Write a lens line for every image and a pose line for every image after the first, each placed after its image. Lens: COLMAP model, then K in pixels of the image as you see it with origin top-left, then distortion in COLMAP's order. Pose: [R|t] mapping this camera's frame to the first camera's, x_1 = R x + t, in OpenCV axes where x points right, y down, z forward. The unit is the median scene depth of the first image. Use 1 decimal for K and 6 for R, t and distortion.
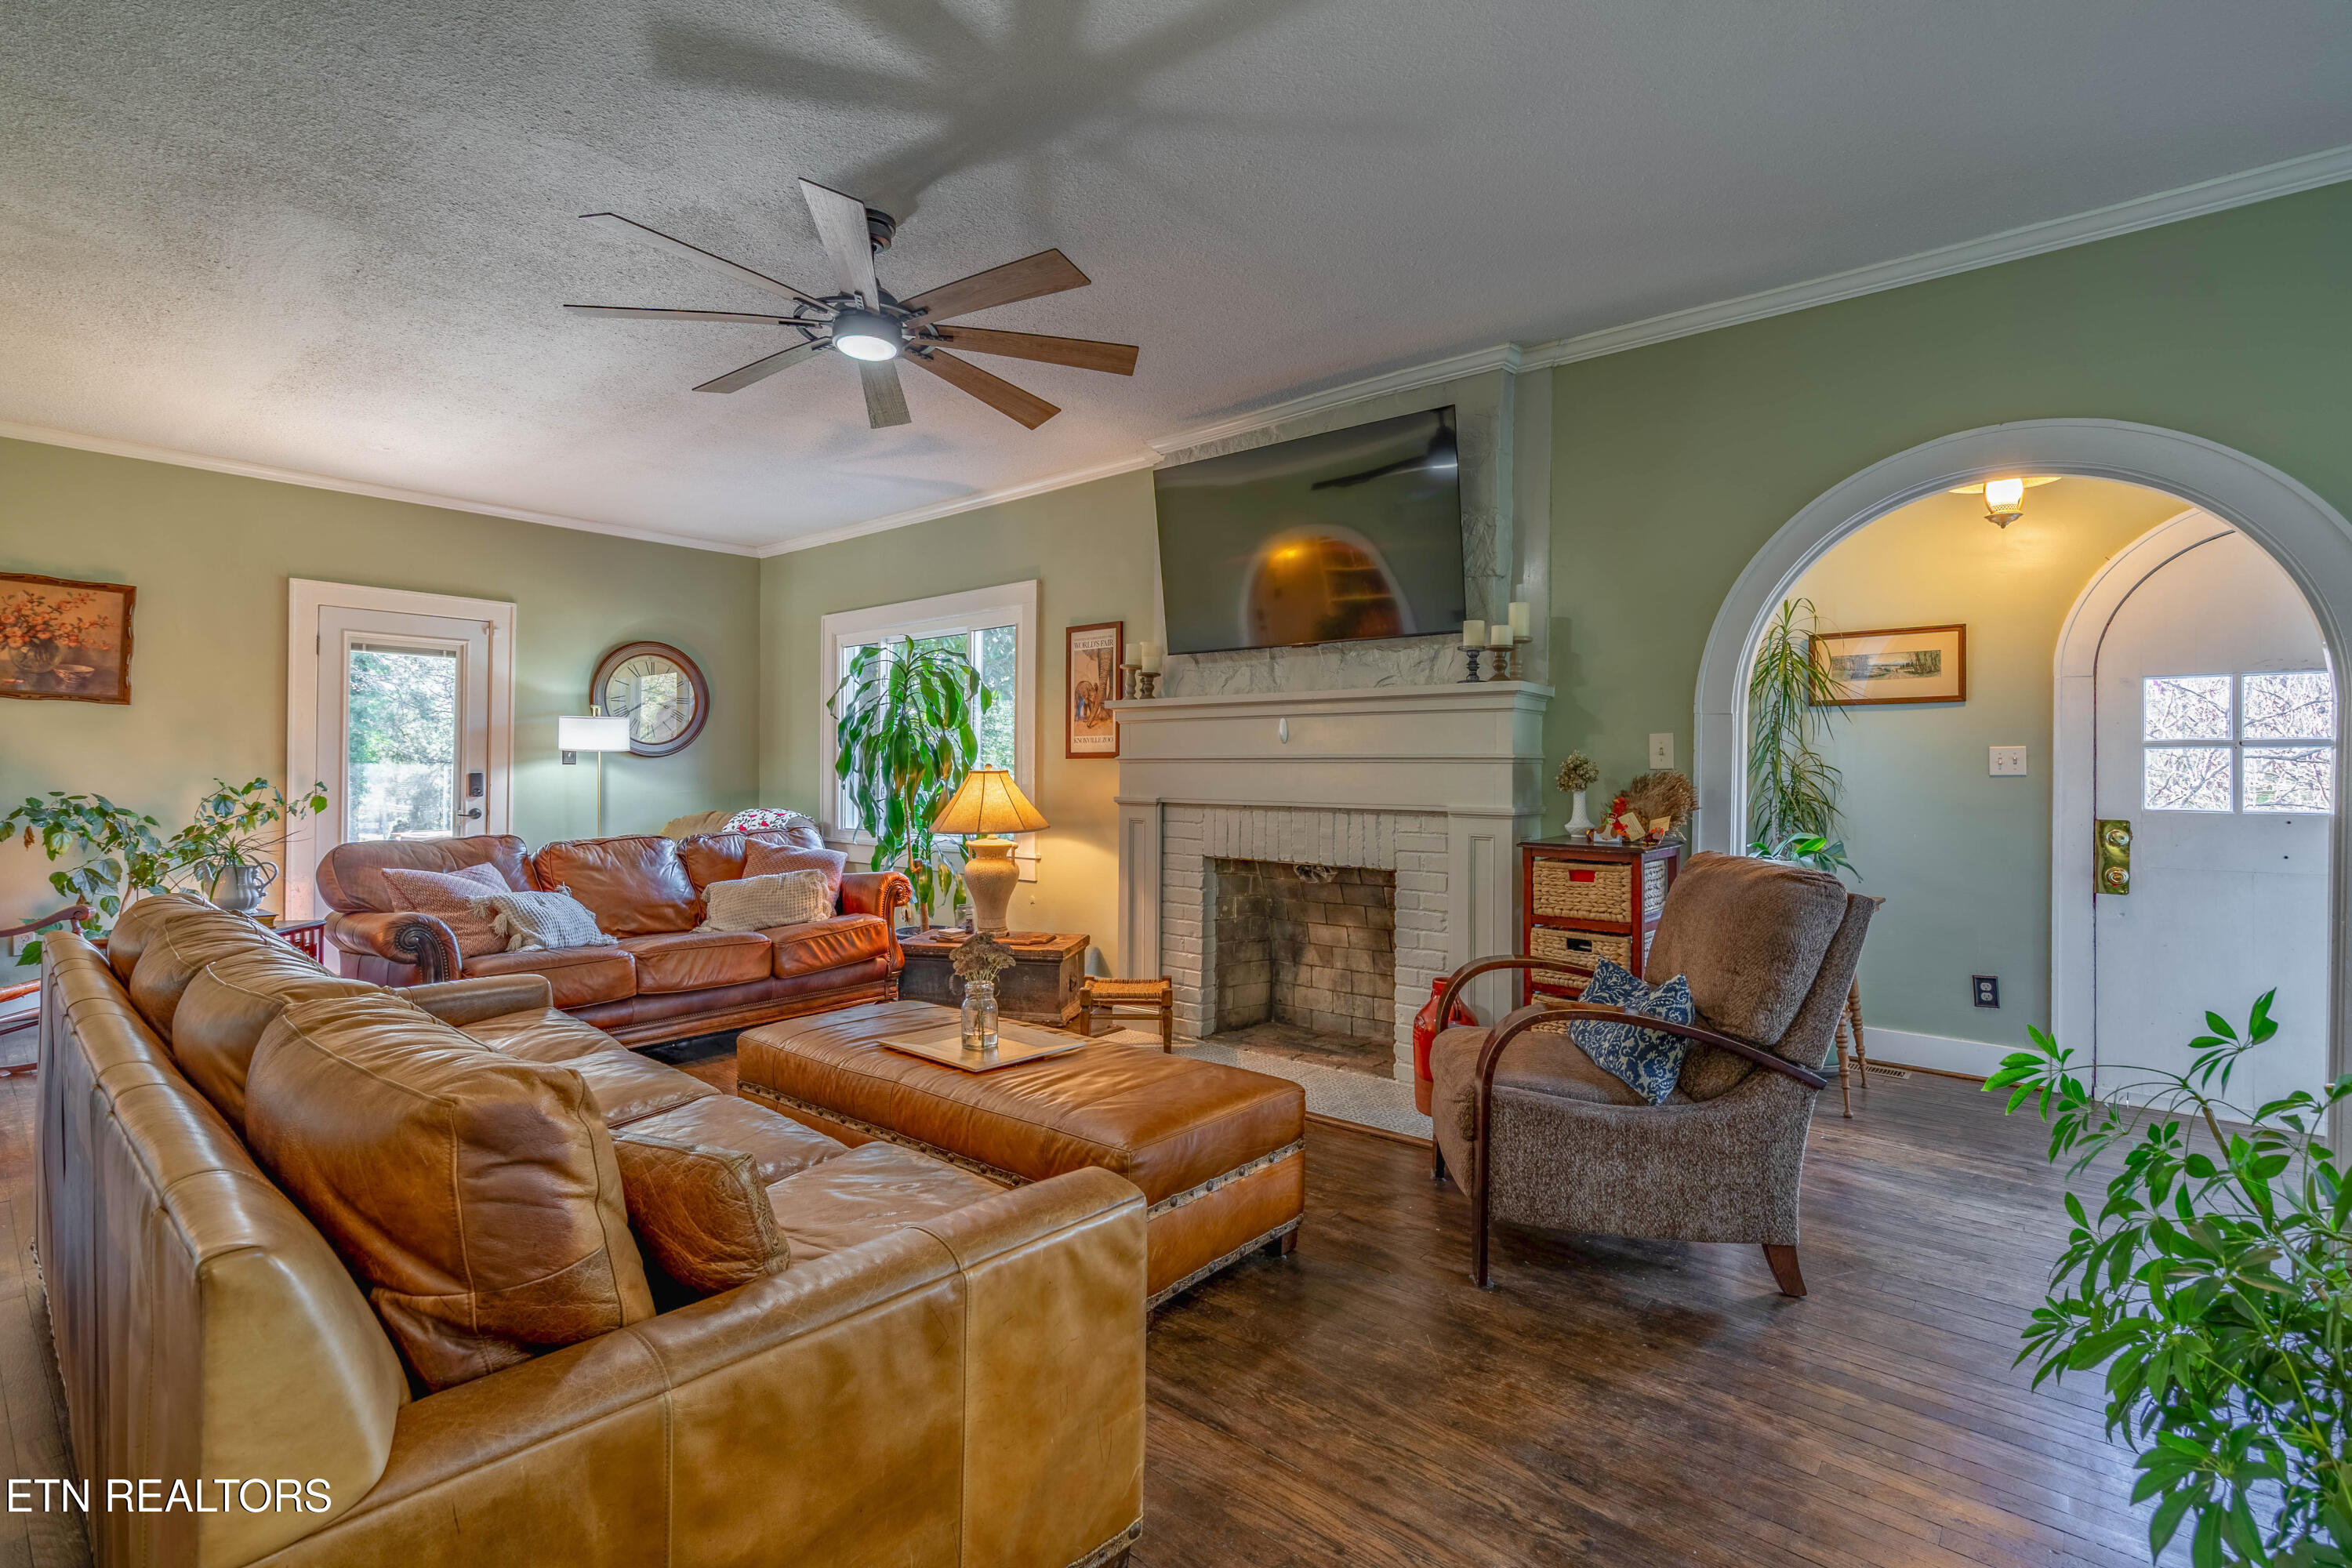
lens RADIAL K [[1091.6, 0, 1164.7], [0, 1091.6, 776.6], [0, 0, 1]] dist [-0.004948, 0.000717]
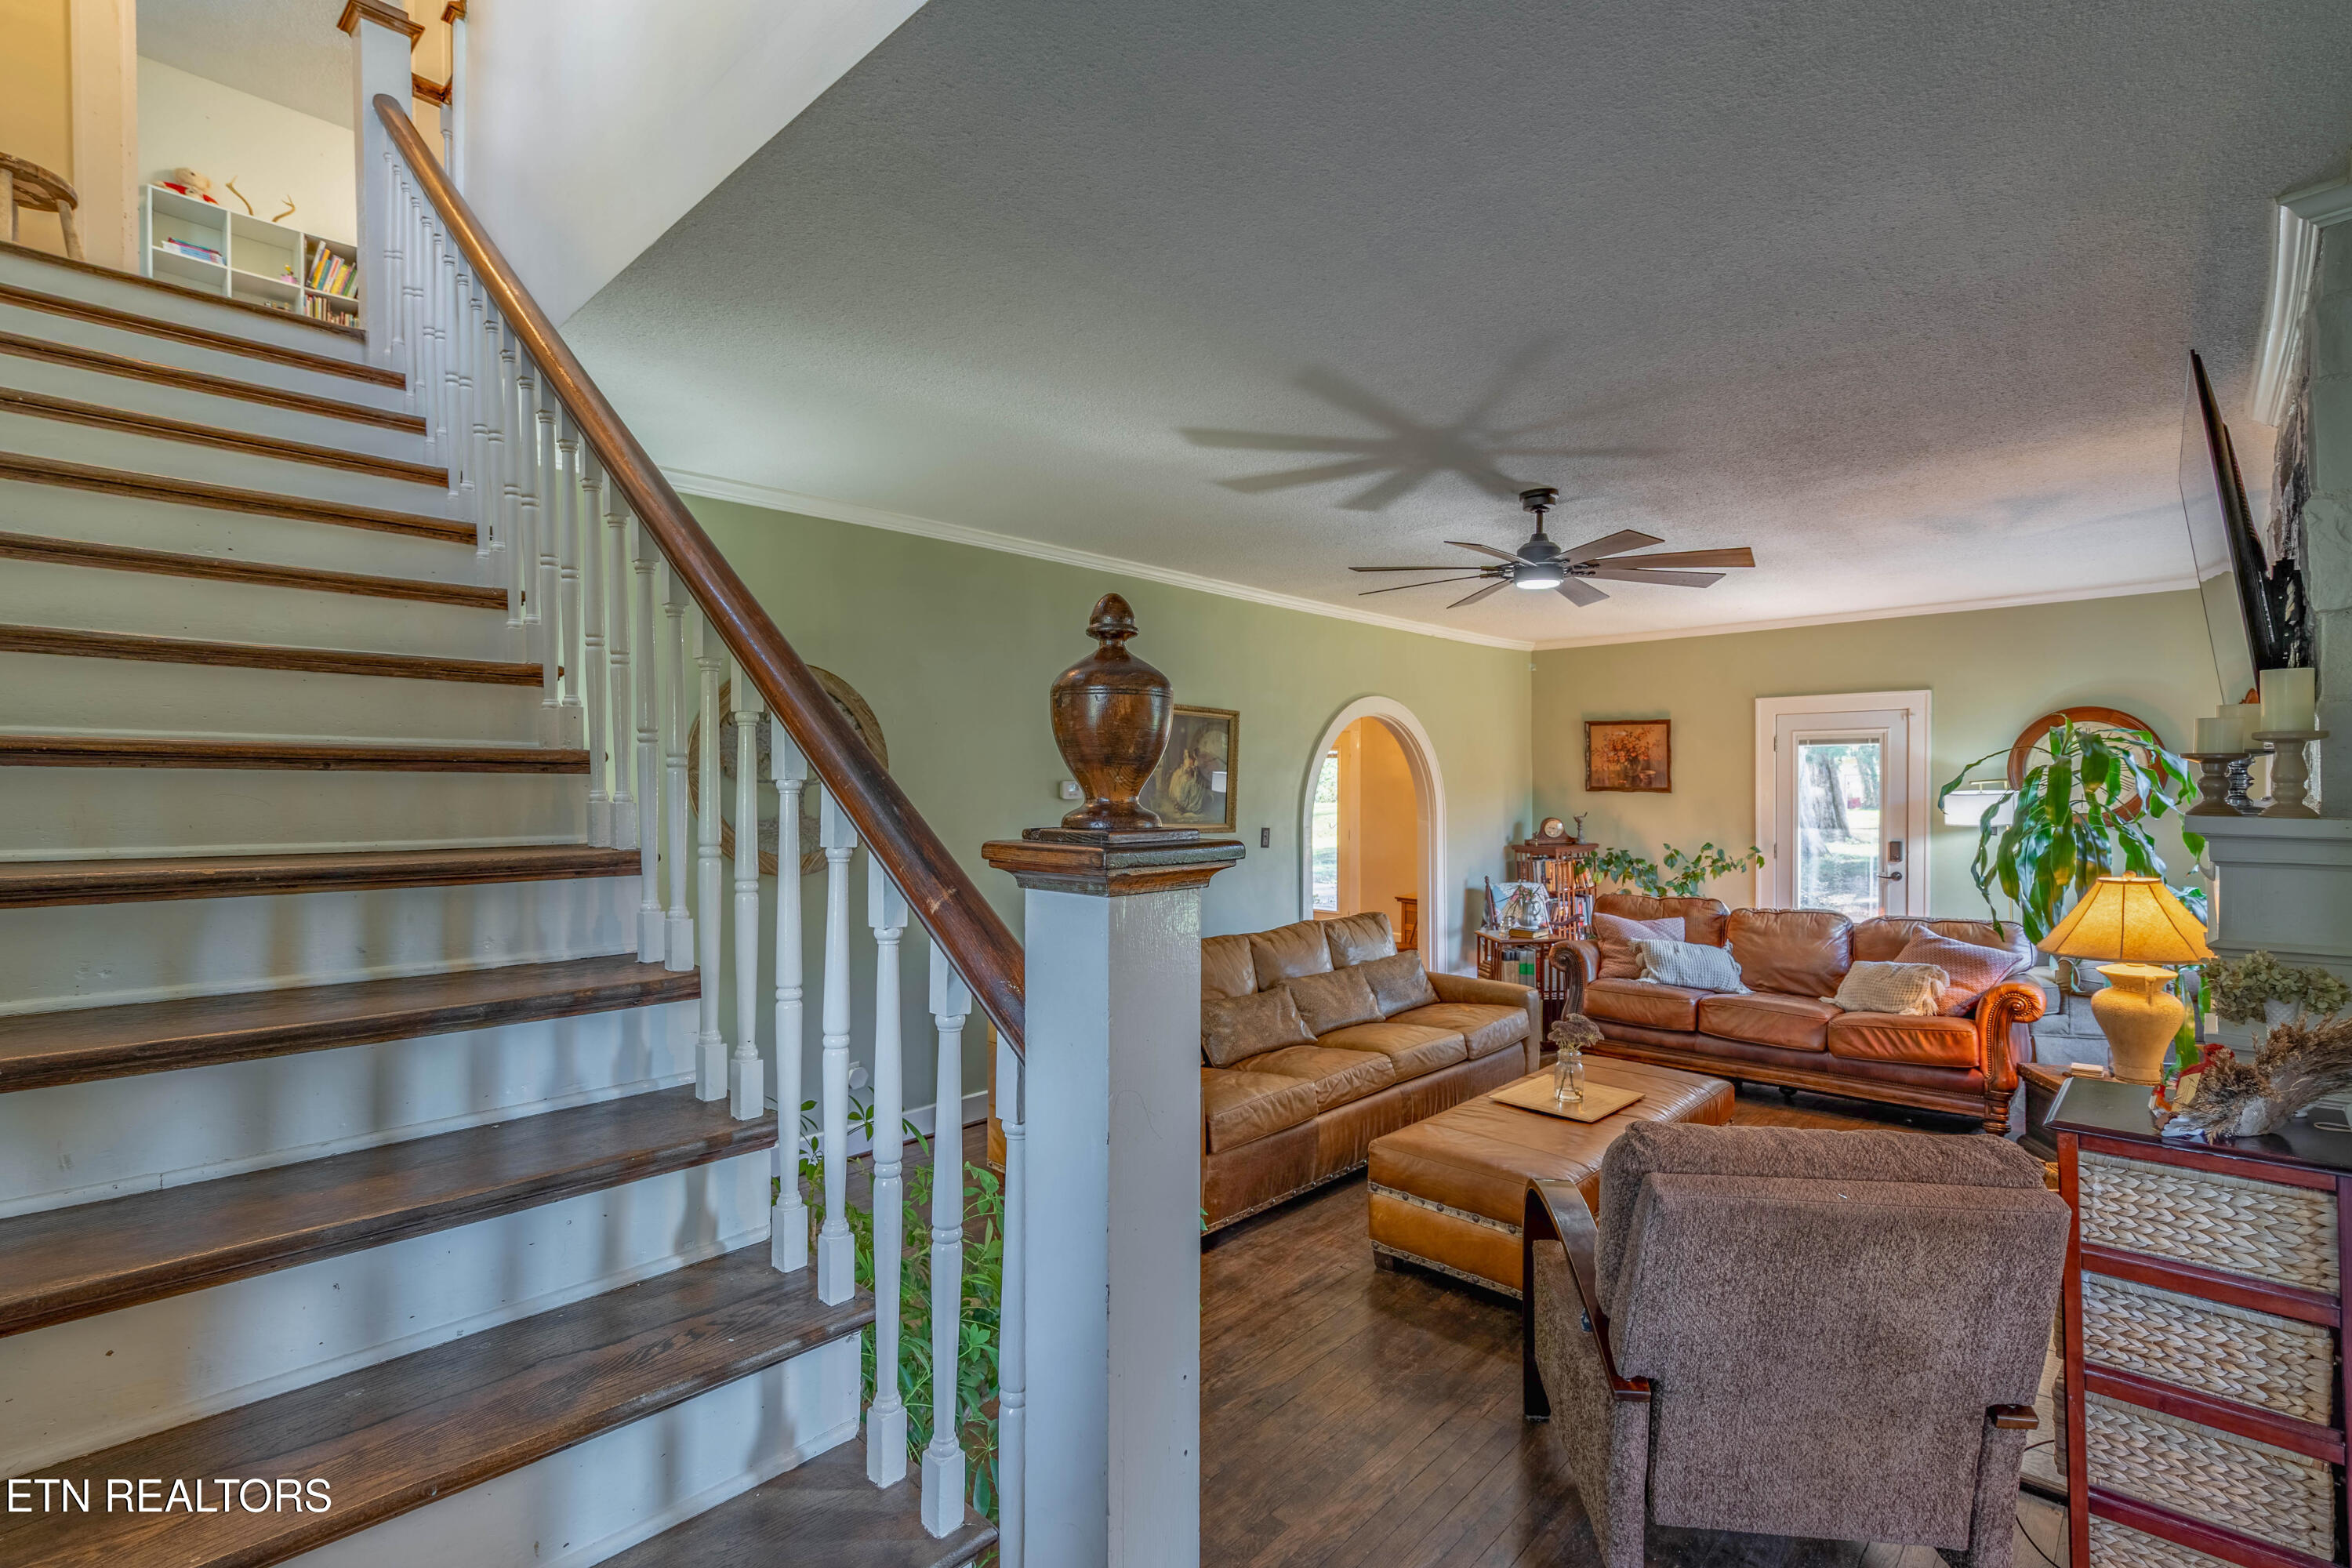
lens RADIAL K [[1091.6, 0, 1170.4], [0, 1091.6, 794.0], [0, 0, 1]] dist [-0.004948, 0.000717]
pose [[-0.057914, 0.006267, -0.998302, 0.732037], [0.003360, 0.999976, 0.006083, -0.081086], [0.998316, -0.003002, -0.057934, 0.376545]]
